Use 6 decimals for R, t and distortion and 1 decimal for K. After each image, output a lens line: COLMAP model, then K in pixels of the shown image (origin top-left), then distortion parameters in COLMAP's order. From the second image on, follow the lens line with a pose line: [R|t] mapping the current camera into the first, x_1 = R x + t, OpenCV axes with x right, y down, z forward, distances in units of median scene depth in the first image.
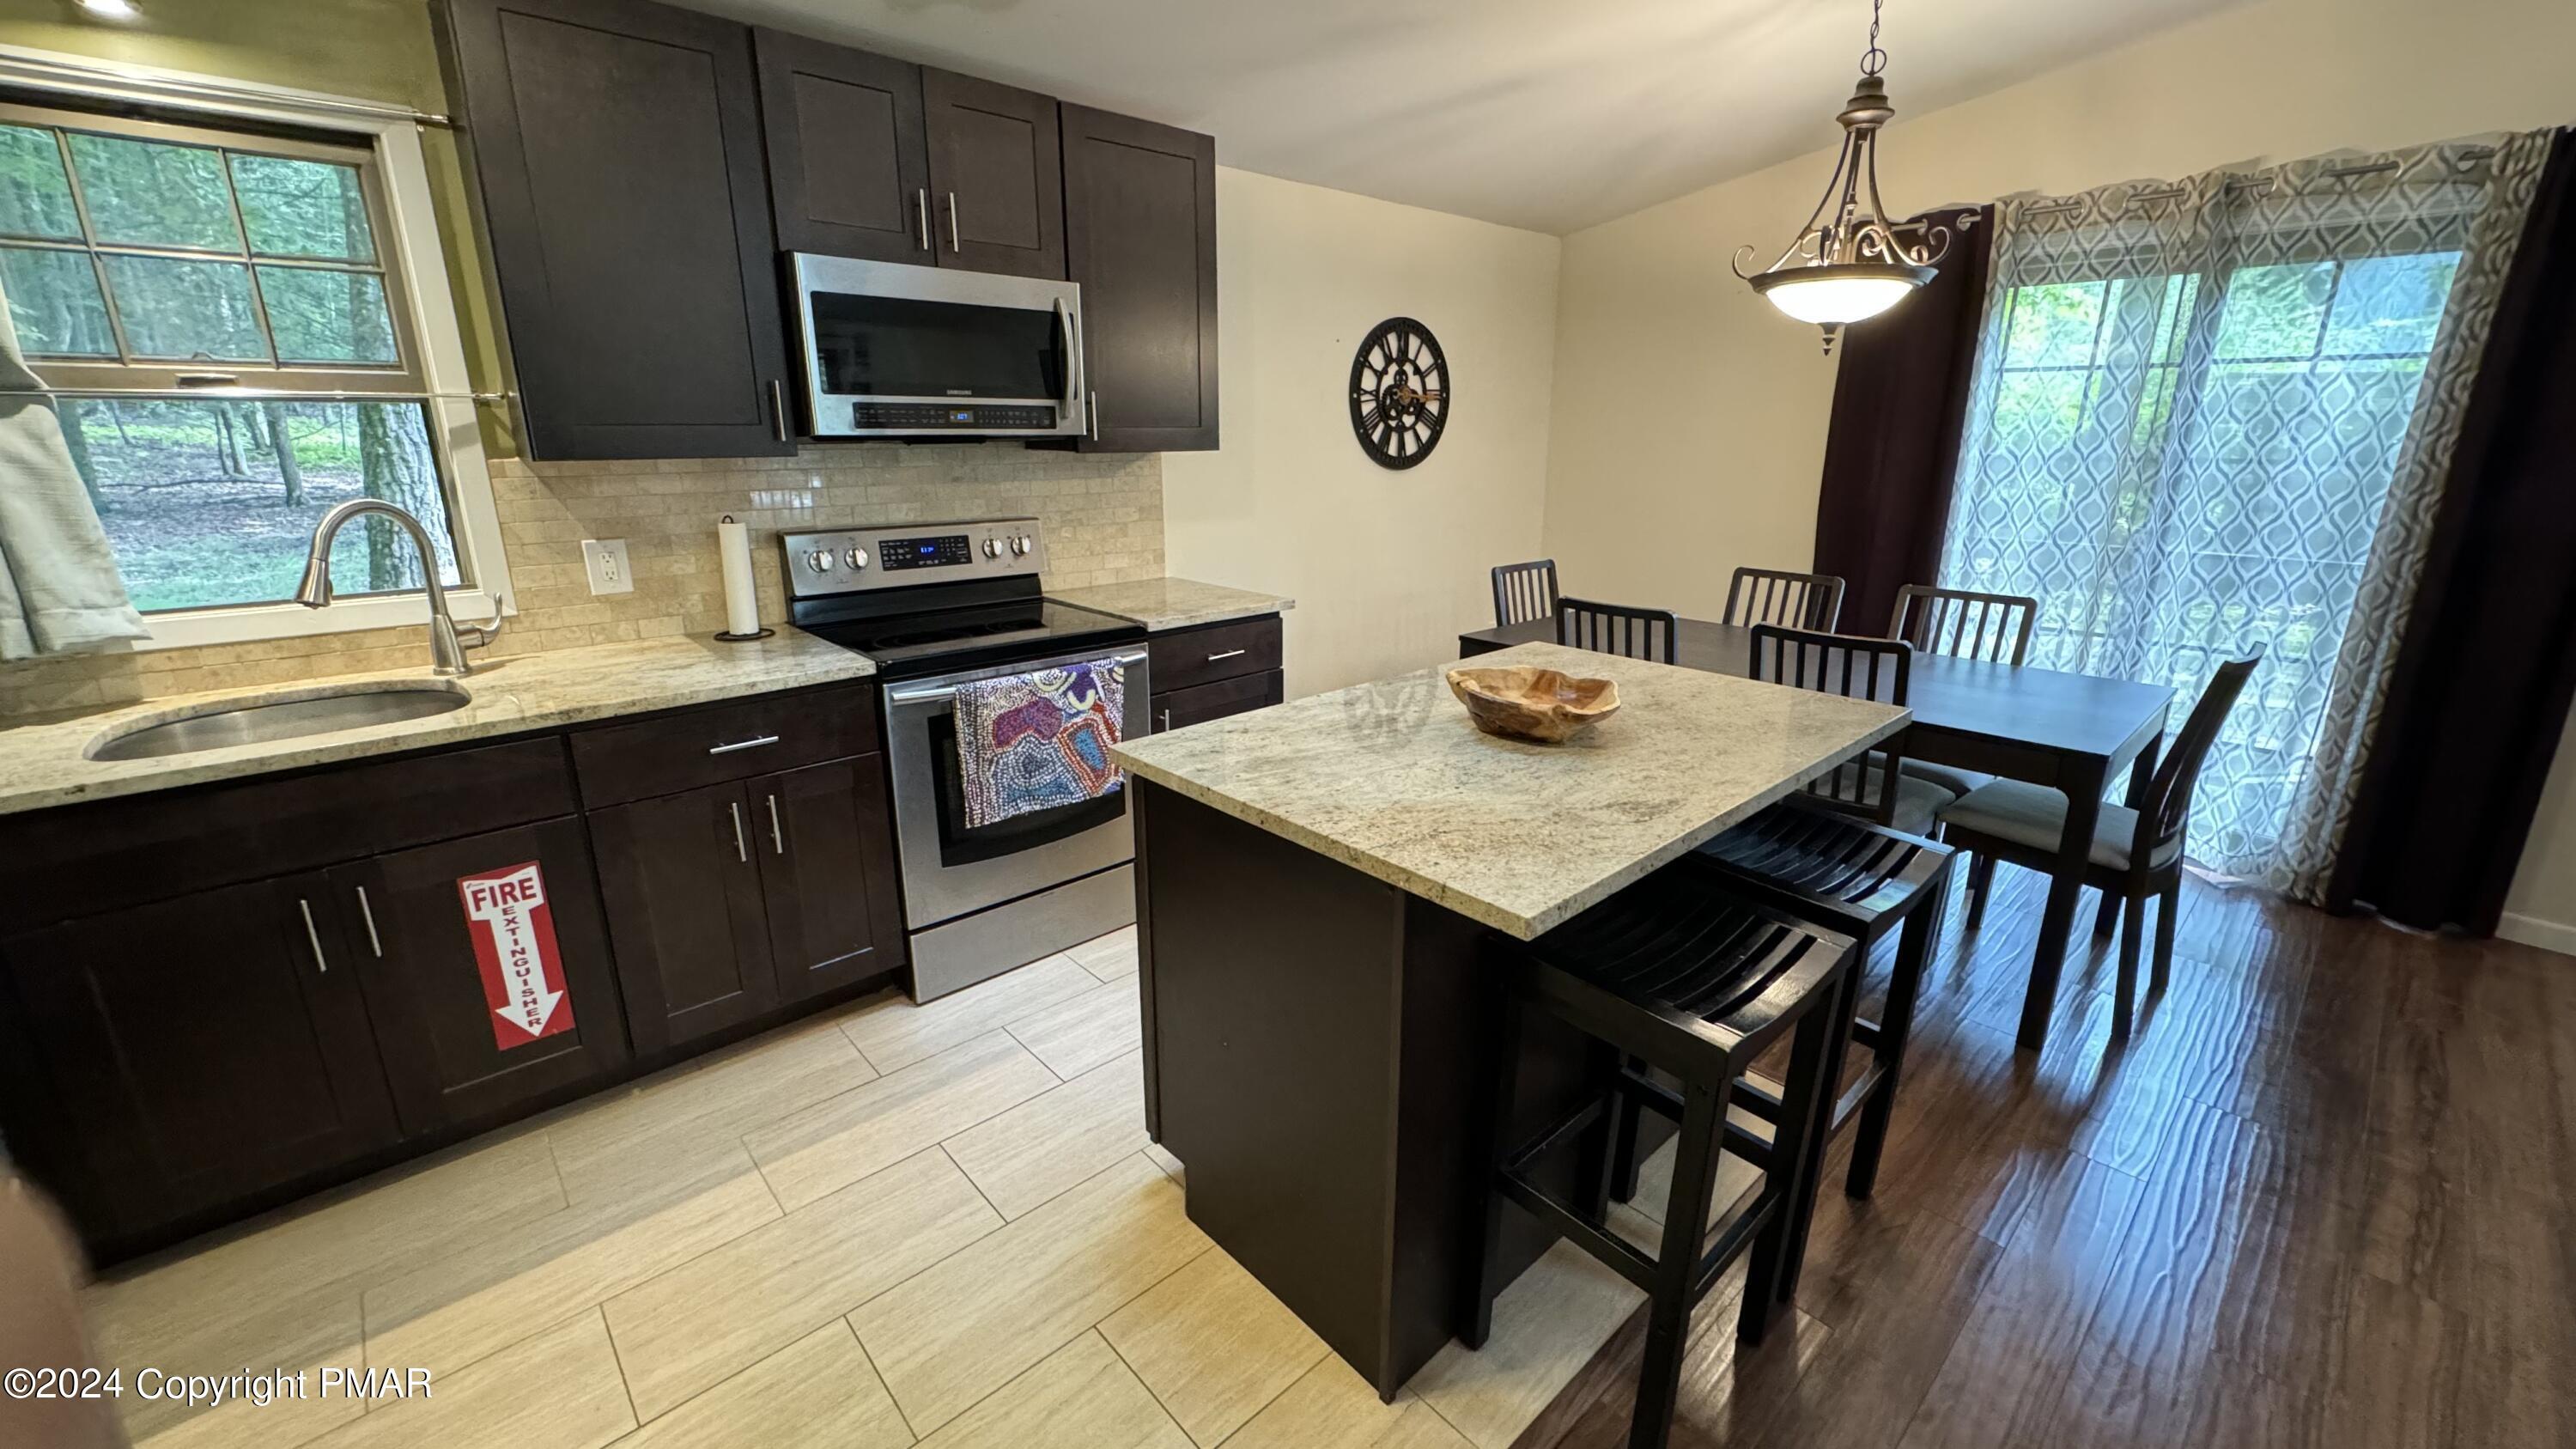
lens RADIAL K [[1018.6, 0, 1291.5], [0, 1018.6, 719.5], [0, 0, 1]] dist [-0.001139, -0.000466]
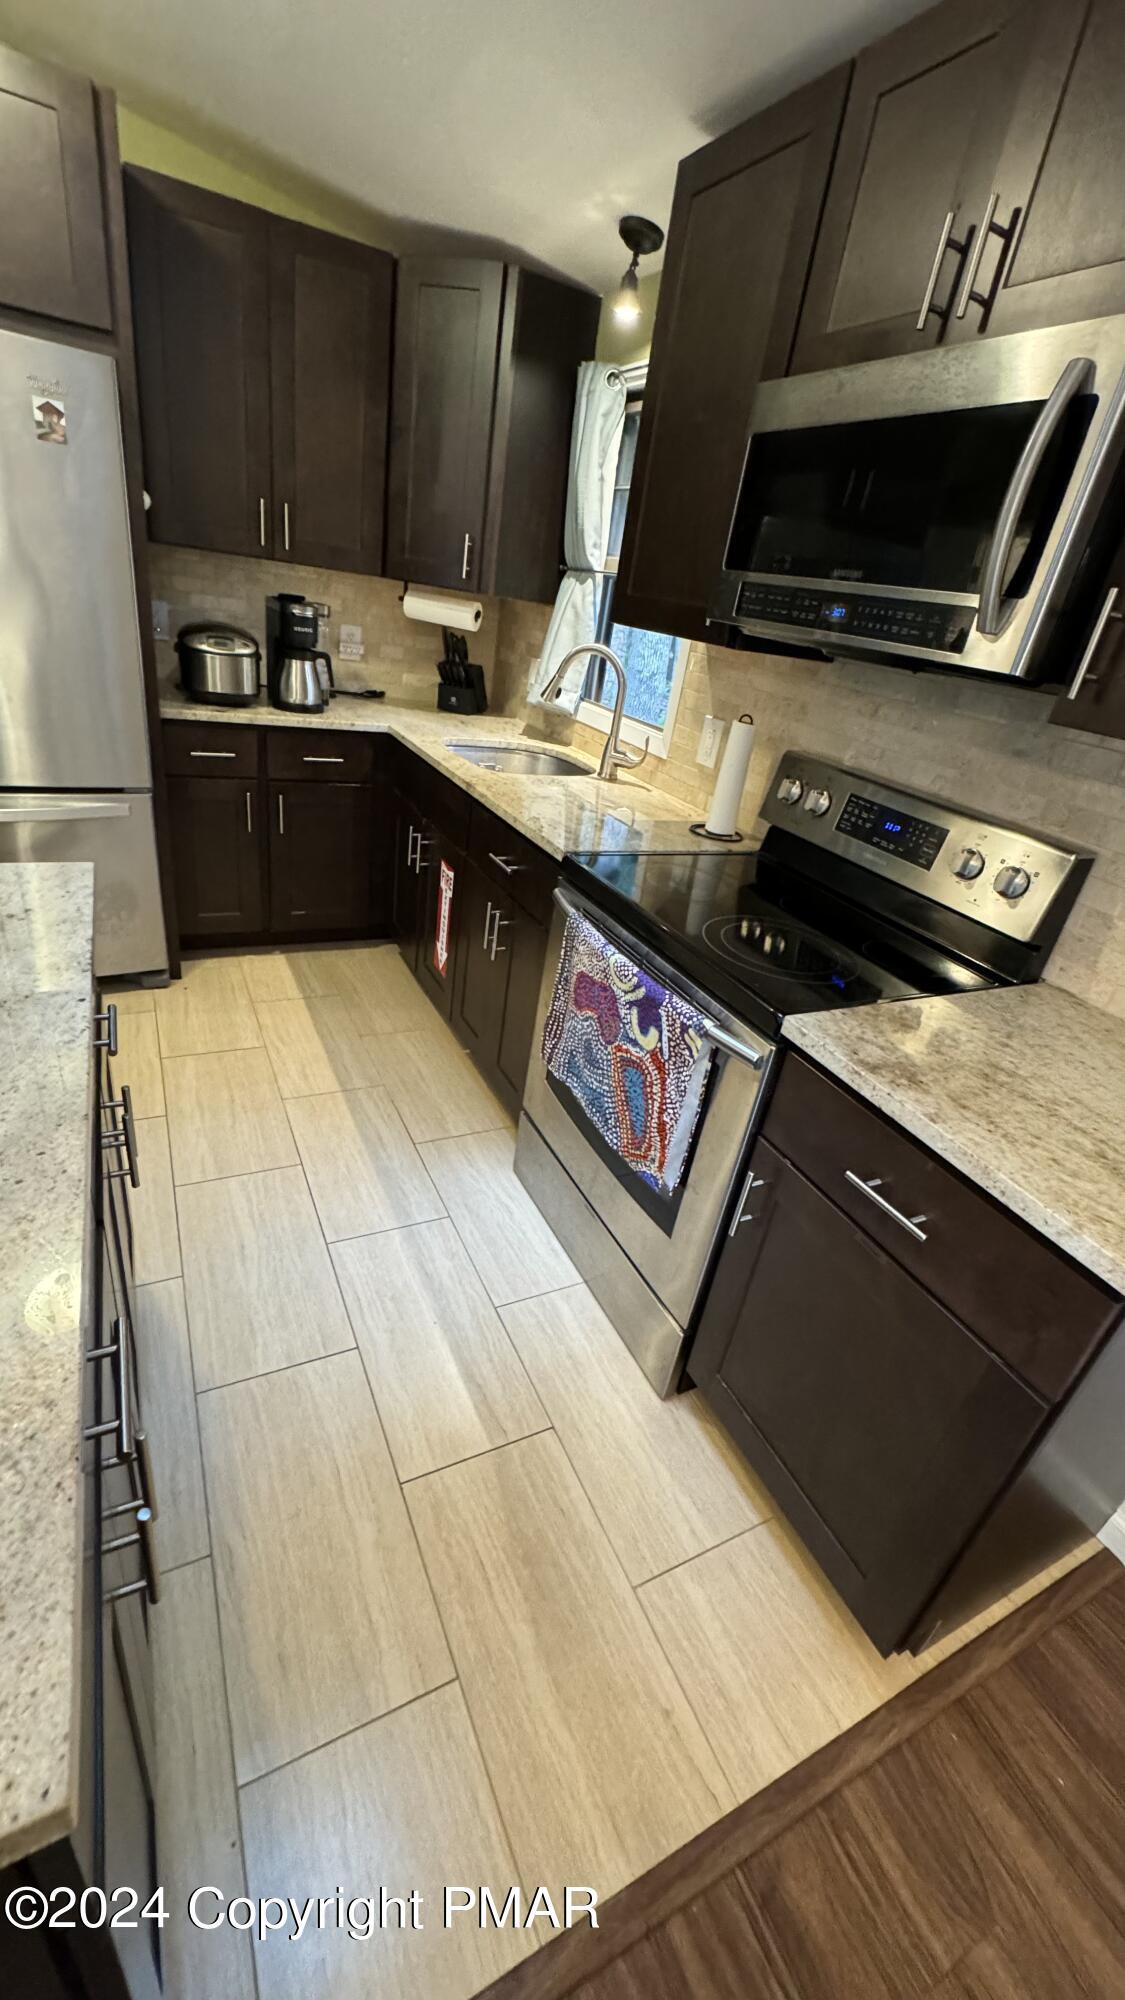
lens RADIAL K [[790.7, 0, 568.2], [0, 790.7, 1000.3], [0, 0, 1]] dist [-0.001139, -0.000466]
pose [[-0.265537, 0.405436, -0.874707, 0.244915], [-0.408364, 0.774570, 0.482990, -0.250563], [0.873343, 0.485451, -0.040111, 0.888782]]
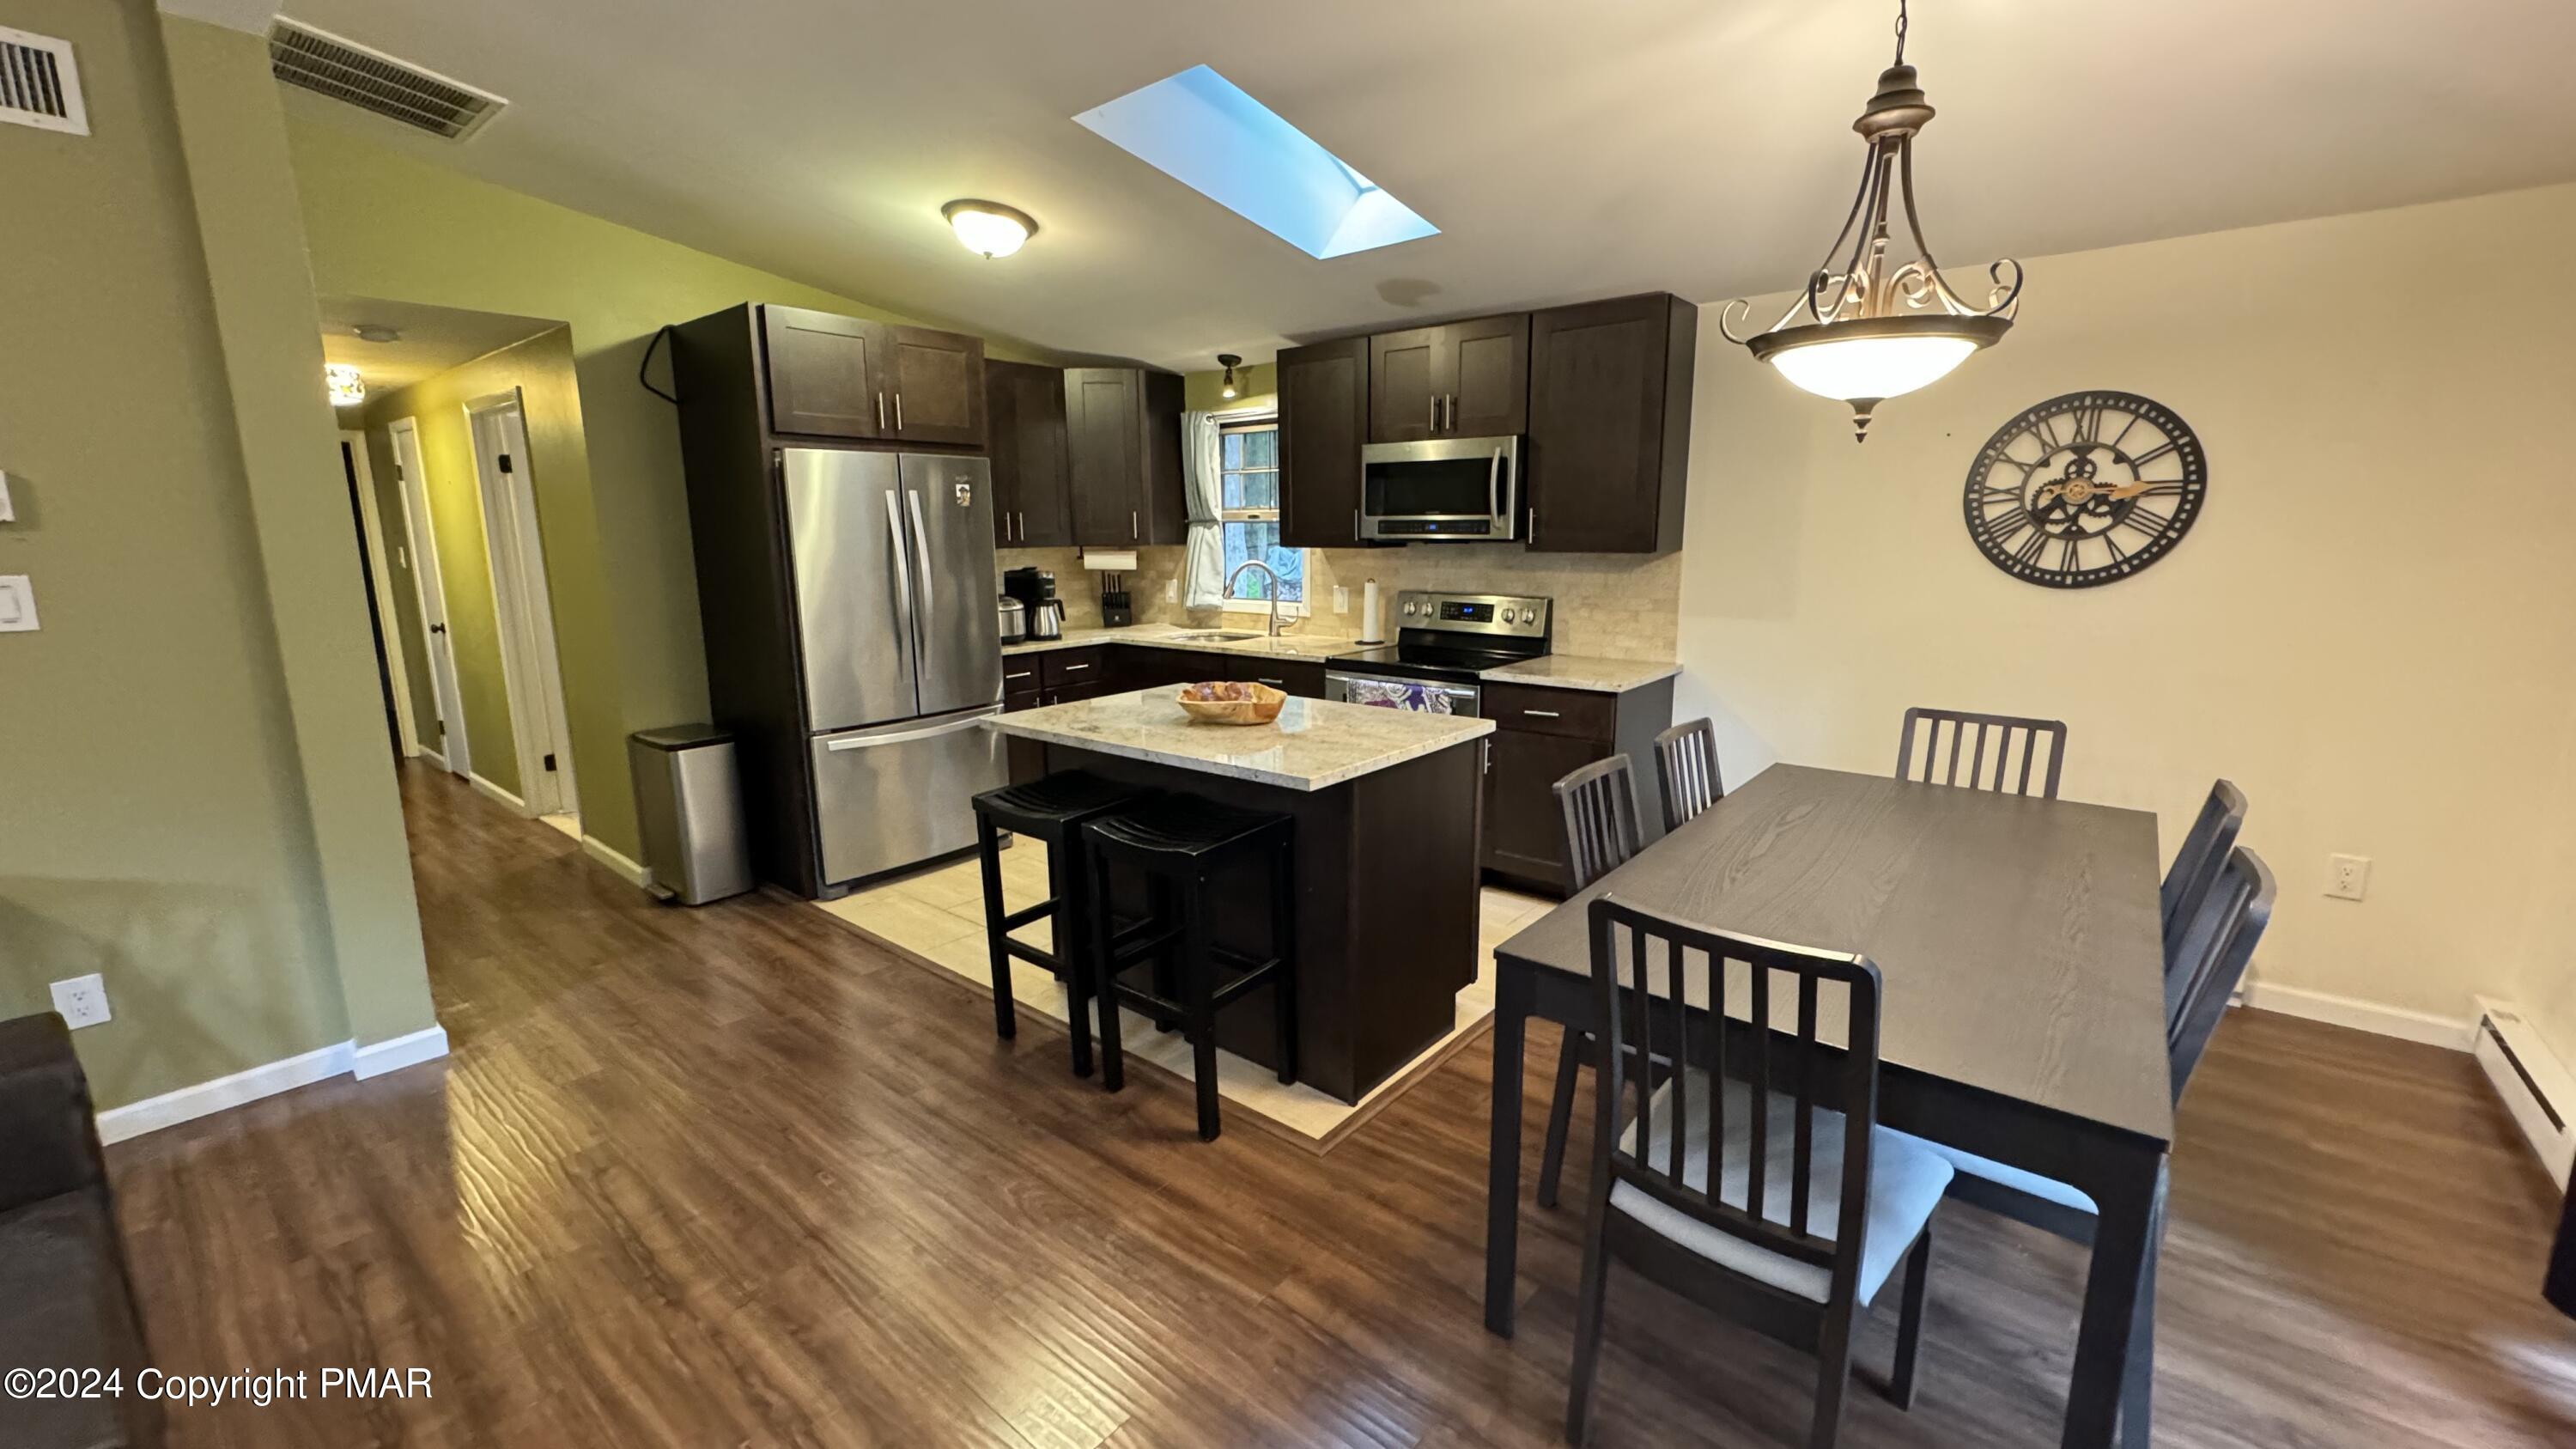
lens RADIAL K [[1018.6, 0, 1292.7], [0, 1018.6, 718.5], [0, 0, 1]] dist [-0.001139, -0.000466]
pose [[0.144603, 0.181688, -0.972666, 1.148590], [-0.269111, 0.953166, 0.138038, -0.153569], [0.952192, 0.241794, 0.186725, 0.501302]]
